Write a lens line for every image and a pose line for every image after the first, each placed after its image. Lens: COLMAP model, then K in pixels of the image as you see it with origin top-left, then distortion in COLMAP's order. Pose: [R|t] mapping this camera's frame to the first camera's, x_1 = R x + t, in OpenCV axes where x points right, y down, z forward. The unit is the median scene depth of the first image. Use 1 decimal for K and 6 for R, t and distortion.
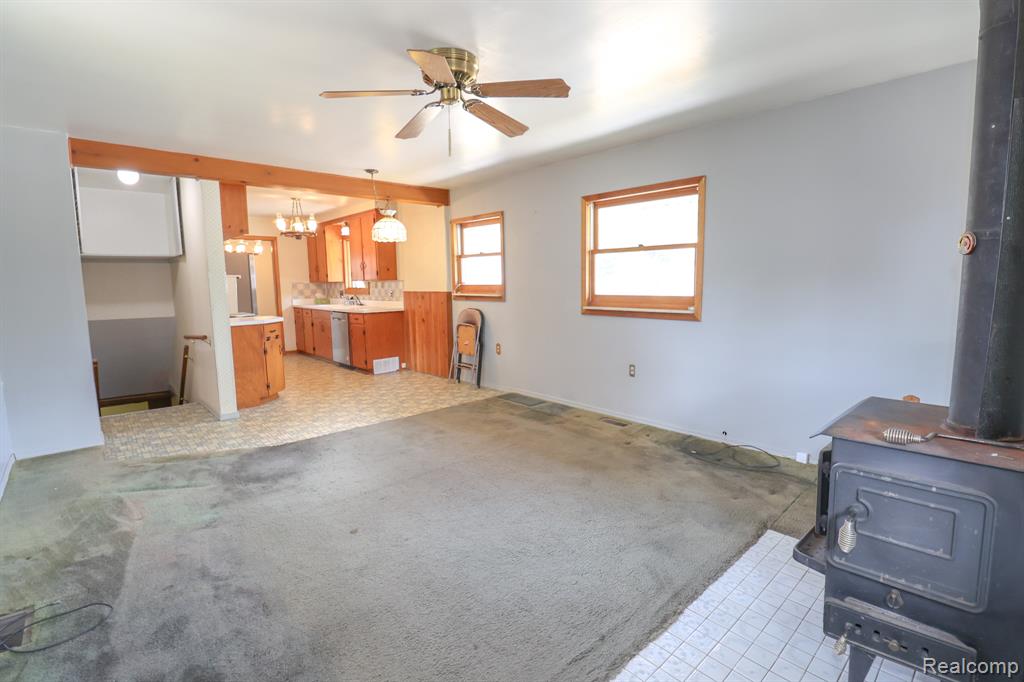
lens RADIAL K [[481.9, 0, 512.3], [0, 481.9, 340.4], [0, 0, 1]] dist [-0.005228, -0.000792]
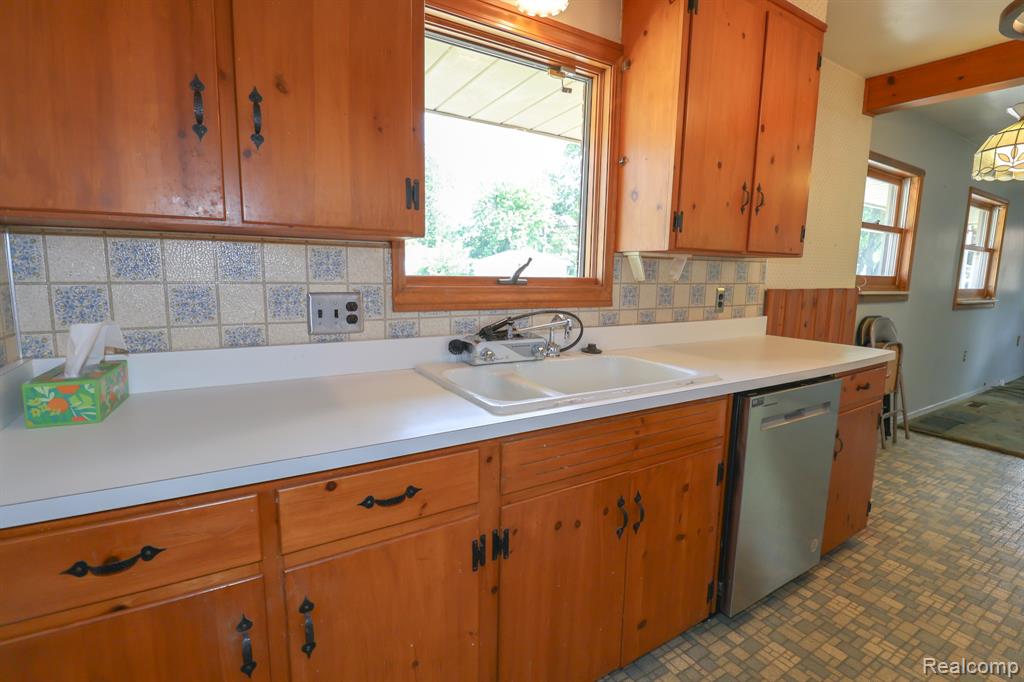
lens RADIAL K [[481.9, 0, 512.1], [0, 481.9, 340.0], [0, 0, 1]] dist [-0.005228, -0.000792]
pose [[0.191234, -0.120923, 0.974067, -0.595068], [0.097078, 0.989847, 0.103823, -0.116443], [-0.976732, 0.074706, 0.201031, 1.080559]]
